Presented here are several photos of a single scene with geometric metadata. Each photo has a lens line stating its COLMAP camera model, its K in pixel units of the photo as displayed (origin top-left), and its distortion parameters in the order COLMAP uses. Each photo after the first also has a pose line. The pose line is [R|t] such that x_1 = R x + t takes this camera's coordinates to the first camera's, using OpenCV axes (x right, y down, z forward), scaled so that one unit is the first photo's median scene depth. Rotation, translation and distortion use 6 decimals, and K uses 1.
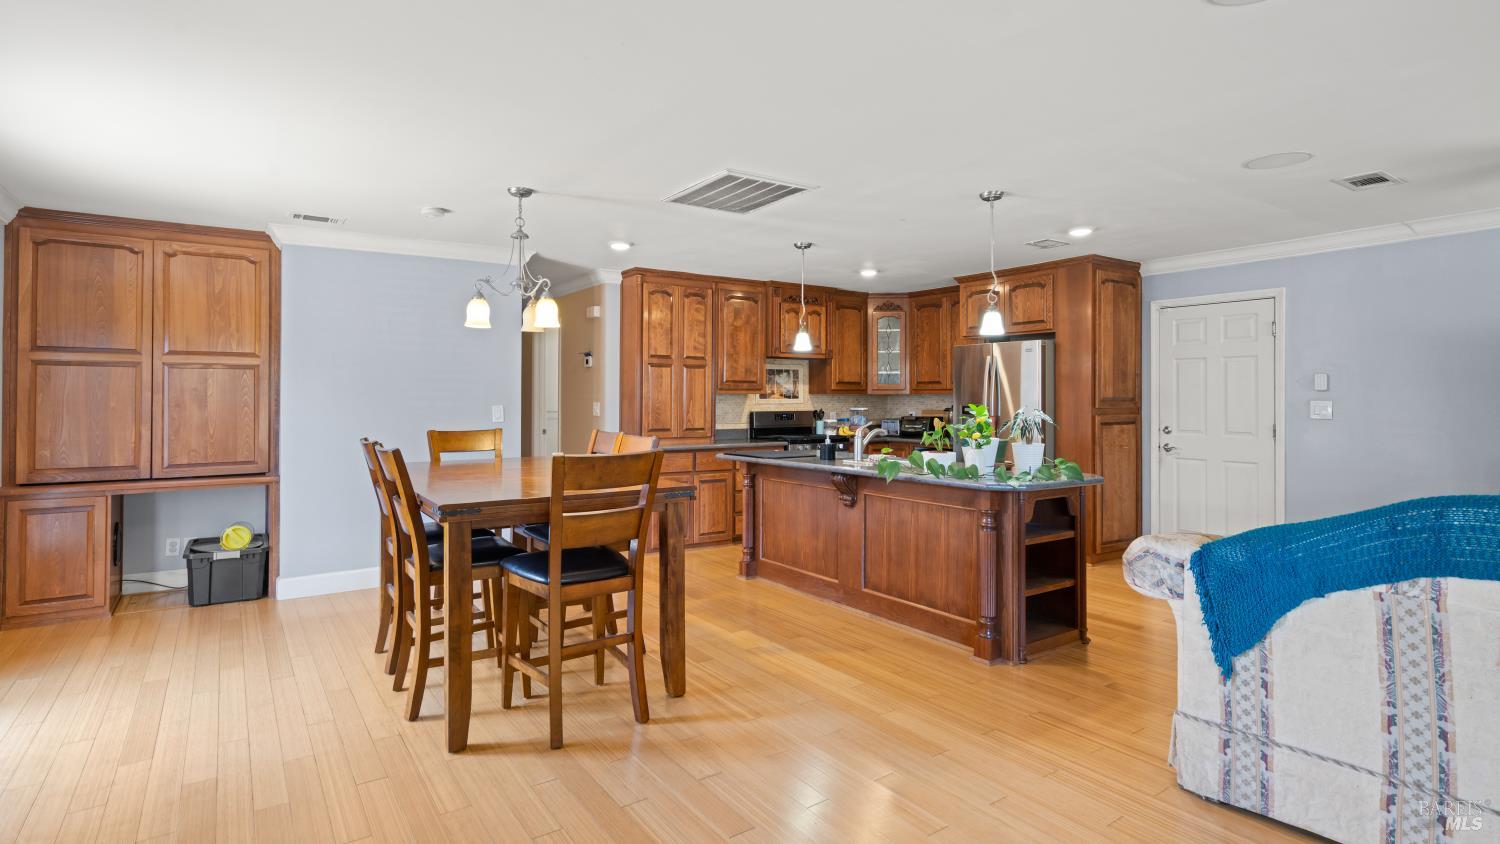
lens RADIAL K [[753.1, 0, 751.5], [0, 753.1, 395.8], [0, 0, 1]] dist [0.006718, -0.000104]
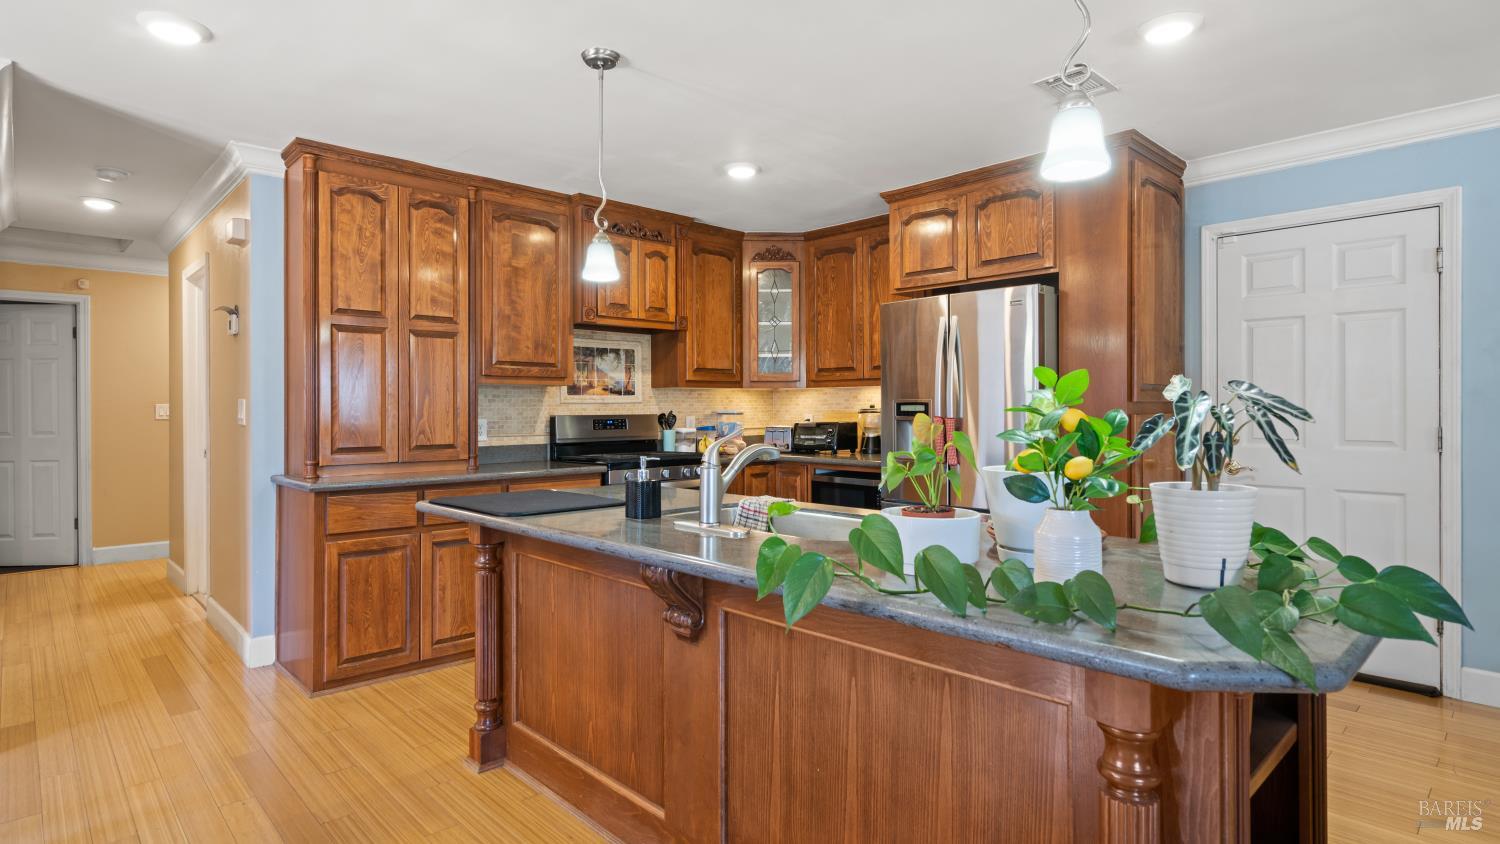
lens RADIAL K [[774.3, 0, 751.2], [0, 774.3, 413.6], [0, 0, 1]] dist [-0.004488, -0.000169]
pose [[0.987962, -0.006508, 0.154562, 0.067442], [0.005100, 0.999942, 0.009507, 0.015410], [-0.154615, -0.008604, 0.987937, 0.396823]]
